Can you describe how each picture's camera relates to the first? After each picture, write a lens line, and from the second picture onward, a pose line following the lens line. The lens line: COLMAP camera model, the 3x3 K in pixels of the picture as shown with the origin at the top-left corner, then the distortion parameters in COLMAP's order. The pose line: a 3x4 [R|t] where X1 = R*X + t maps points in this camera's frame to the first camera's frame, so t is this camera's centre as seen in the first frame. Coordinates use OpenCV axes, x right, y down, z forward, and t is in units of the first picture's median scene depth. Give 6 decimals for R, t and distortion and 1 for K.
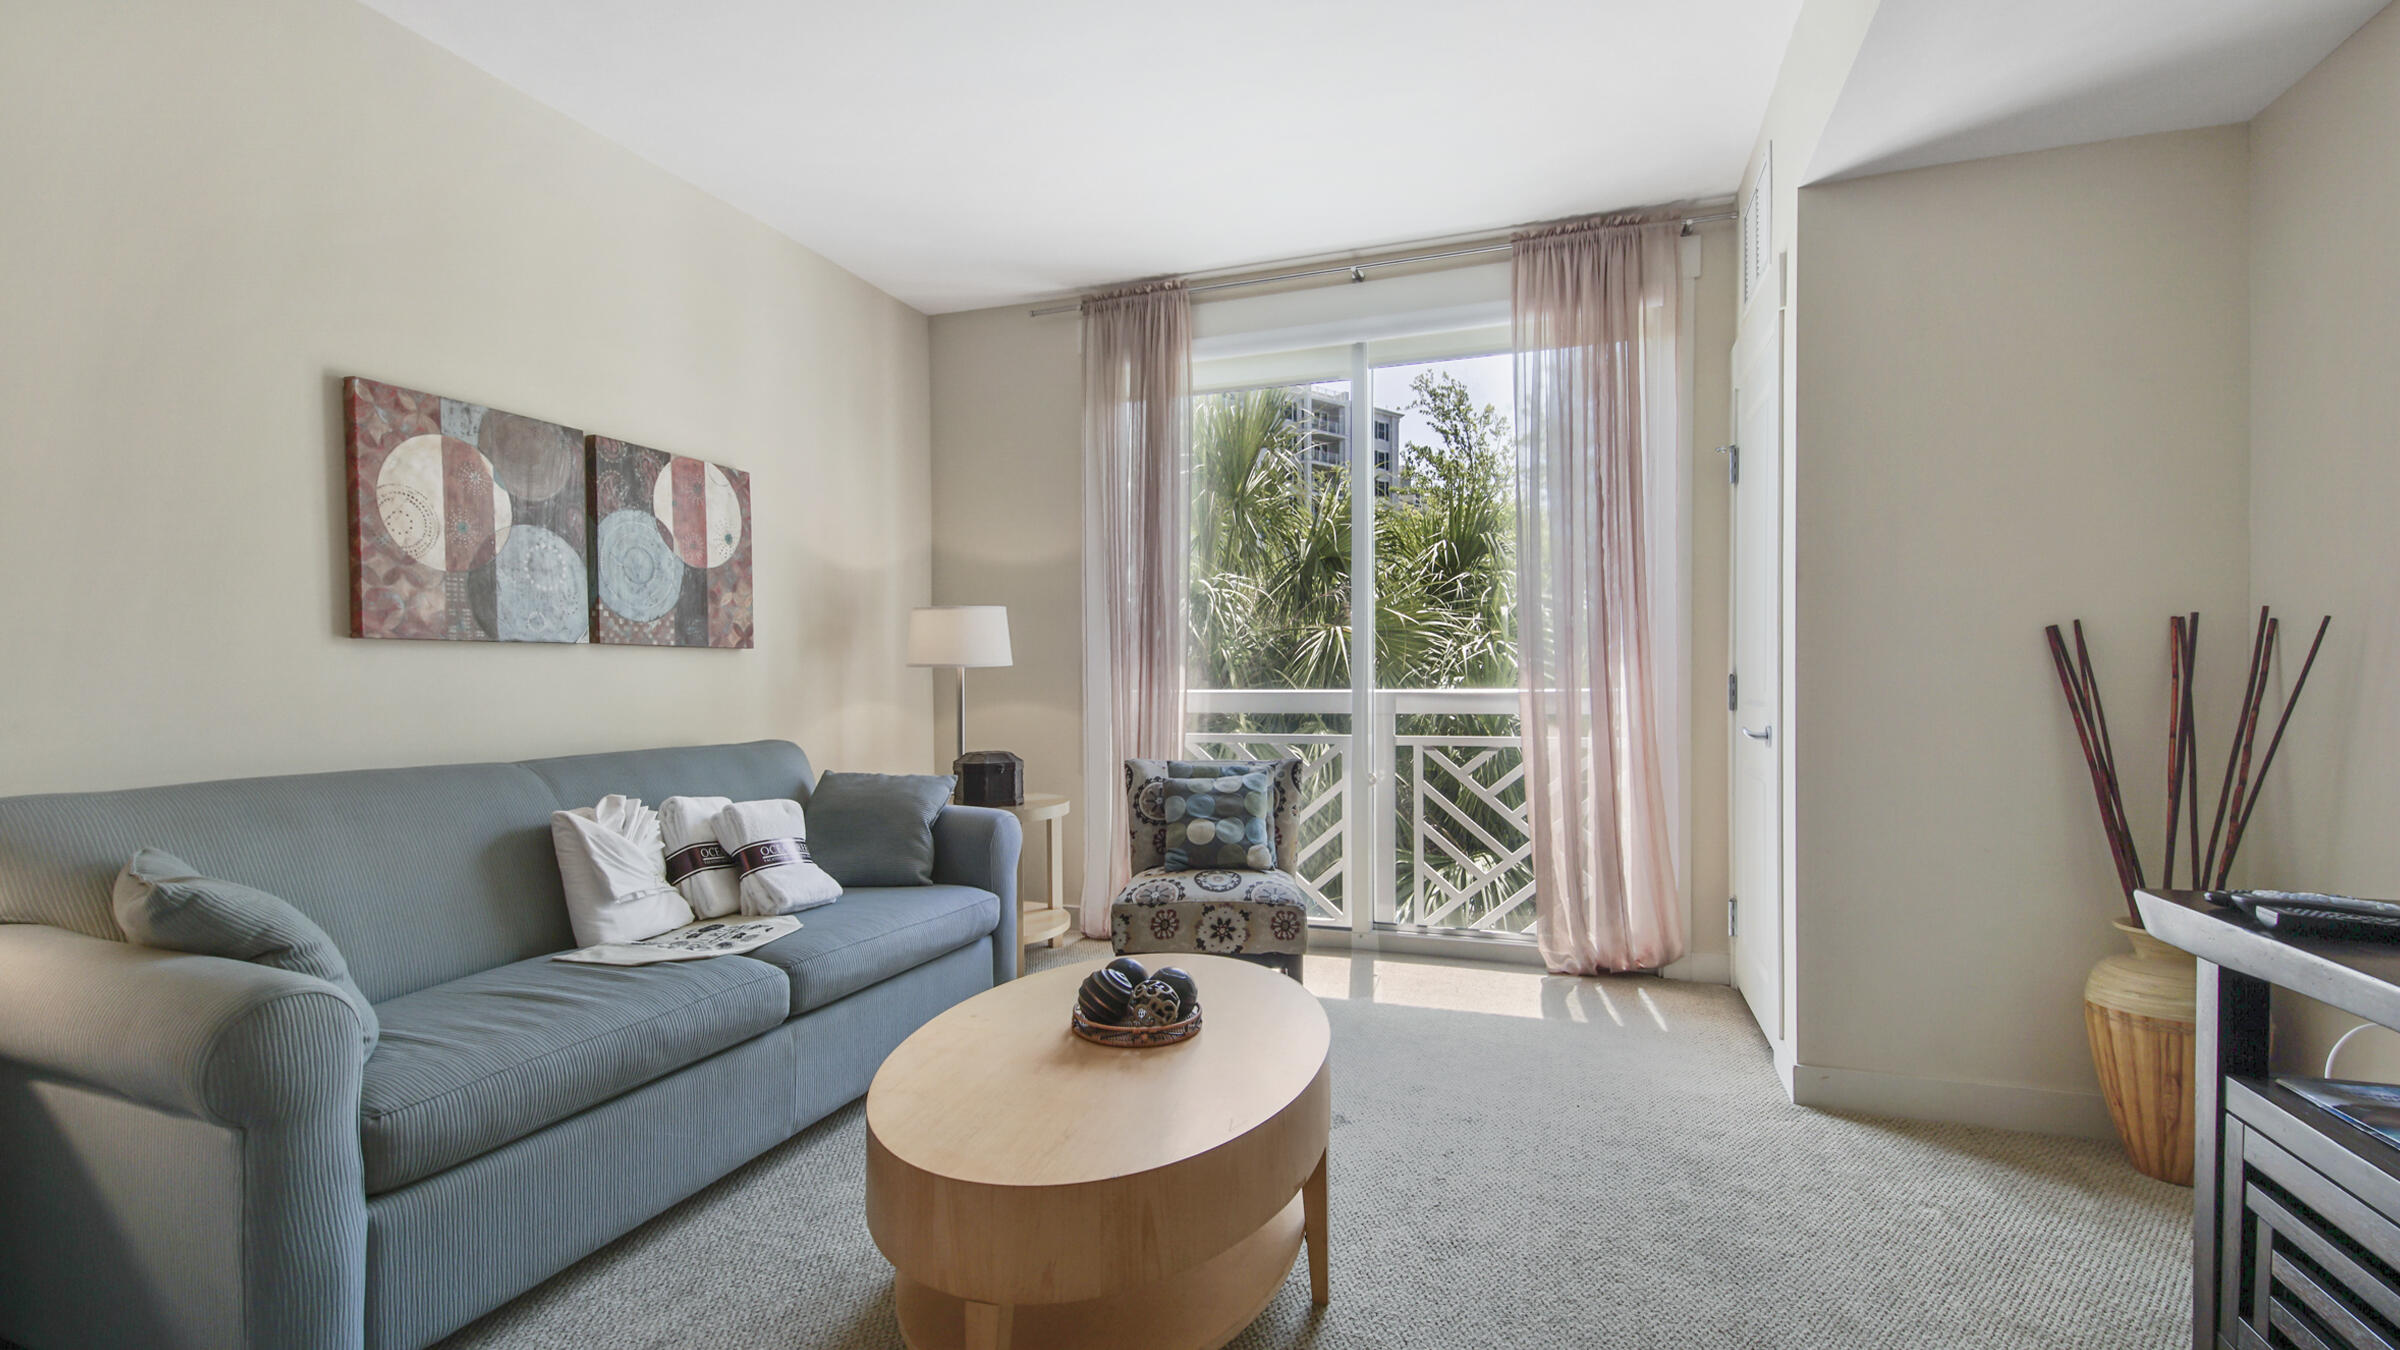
lens RADIAL K [[983.5, 0, 1100.2], [0, 983.5, 687.2], [0, 0, 1]] dist [0.024134, -0.000057]
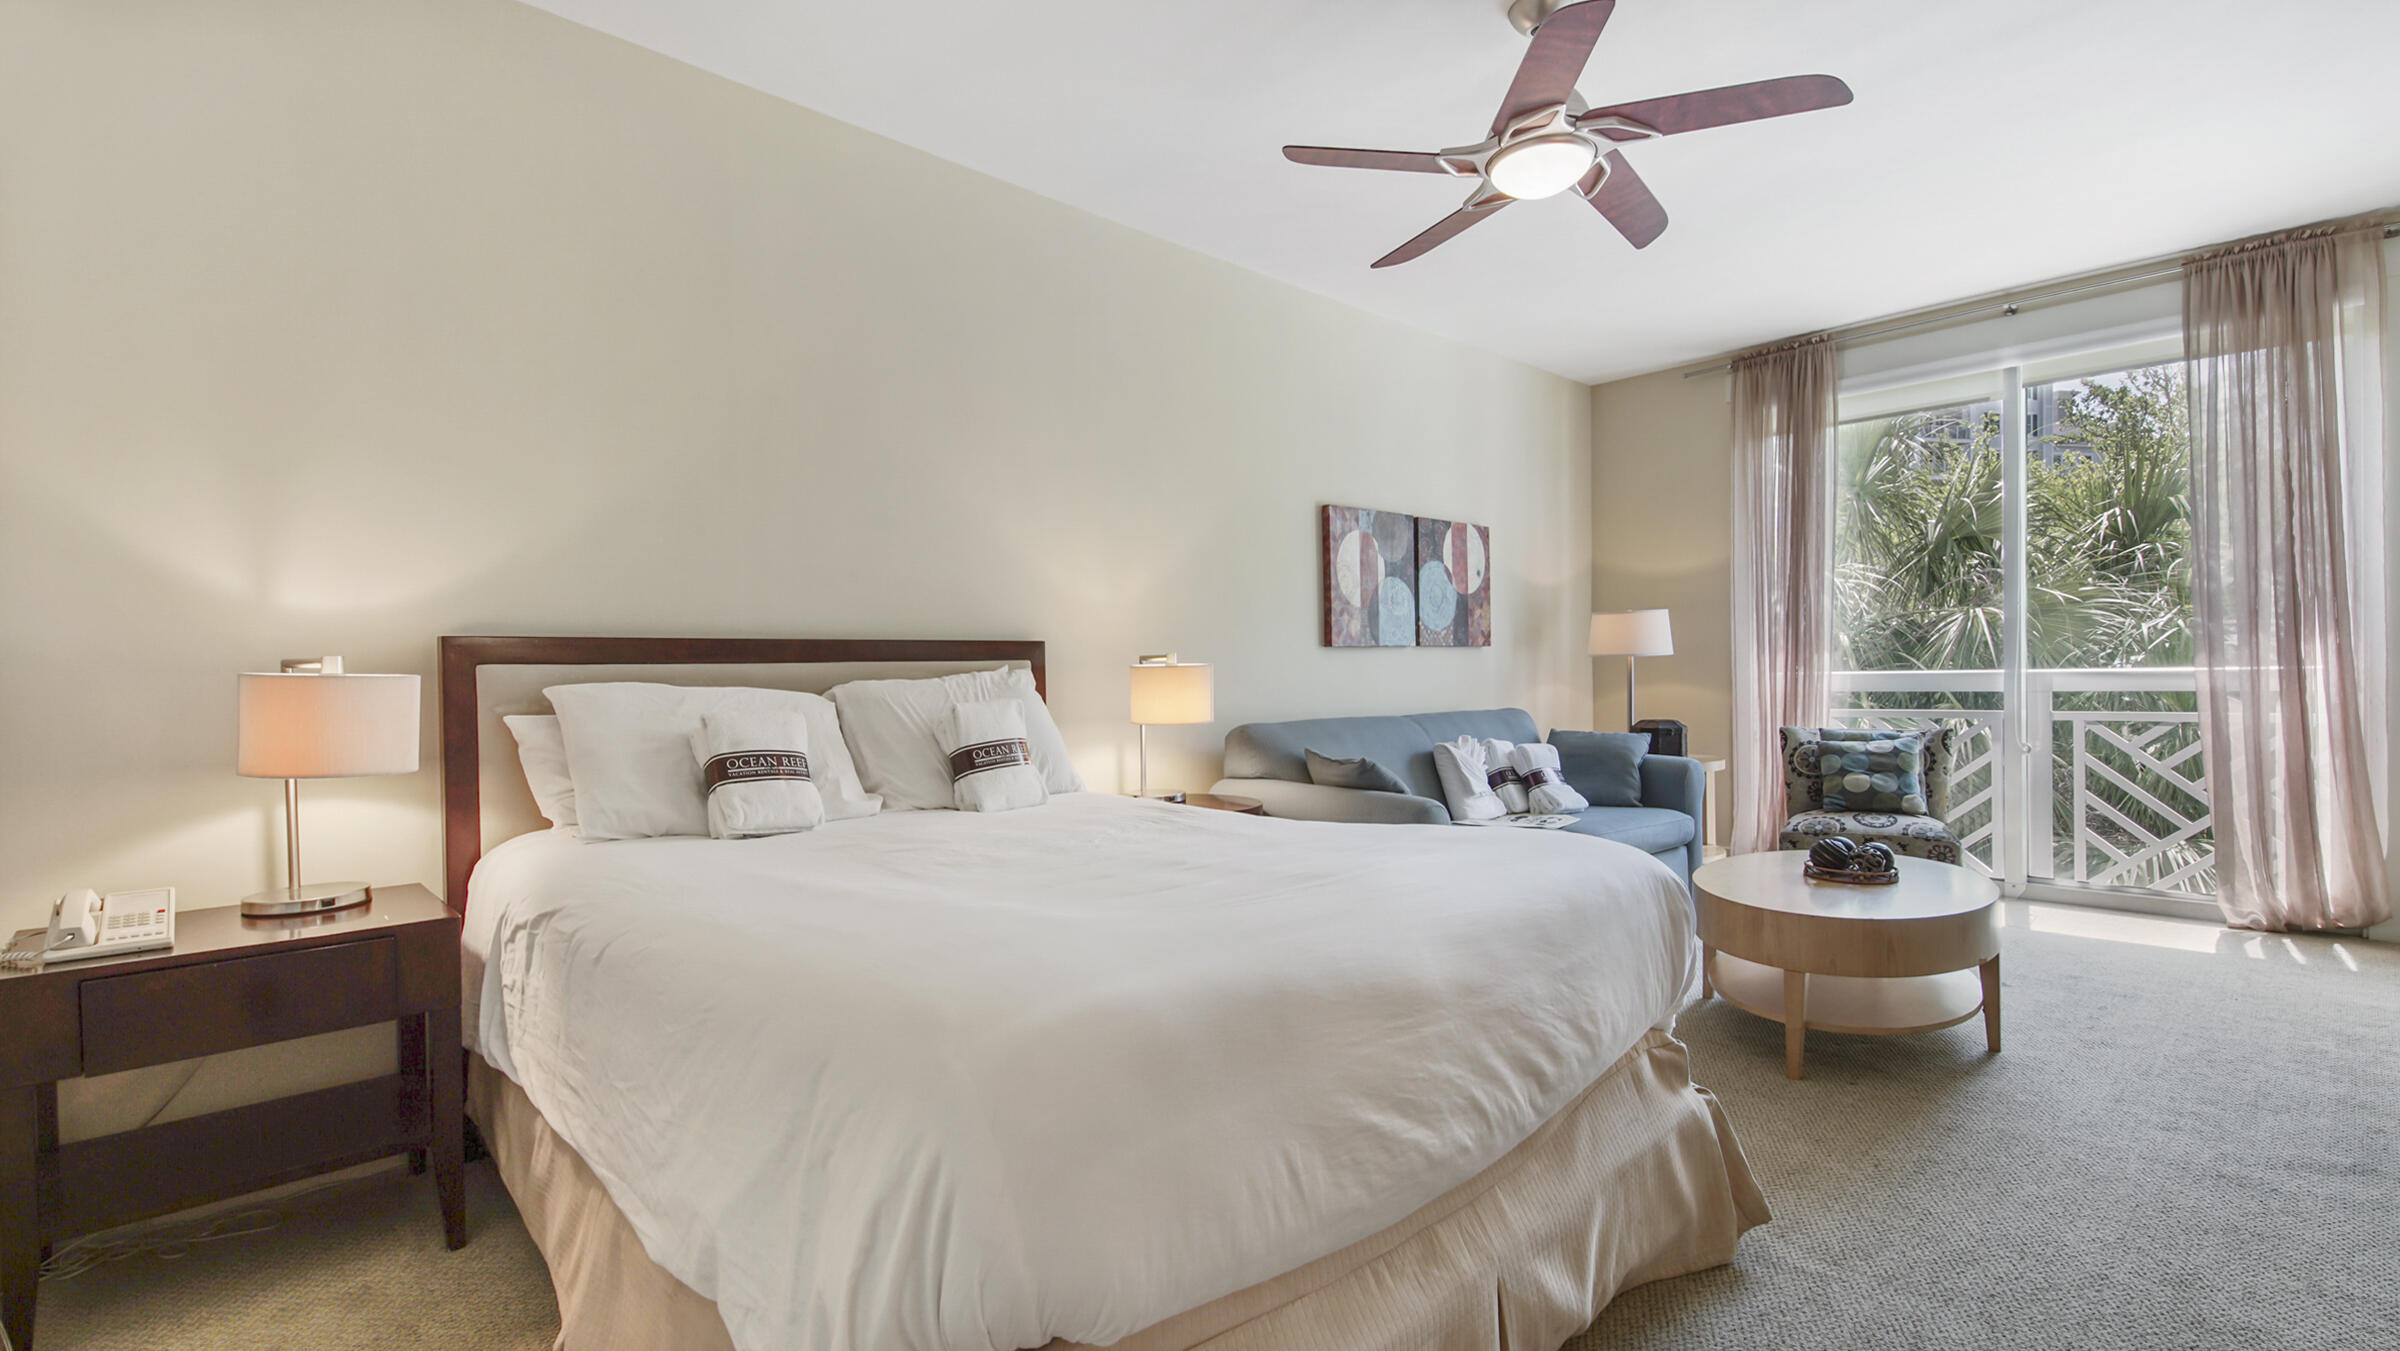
lens RADIAL K [[1000.0, 0, 1196.5], [0, 1000.0, 687.0], [0, 0, 1]] dist [0.044289, -0.019749]
pose [[0.919257, -0.004961, -0.393626, -0.154431], [0.009254, 0.999917, 0.009009, 0.003784], [0.393548, -0.011924, 0.919227, -0.505084]]
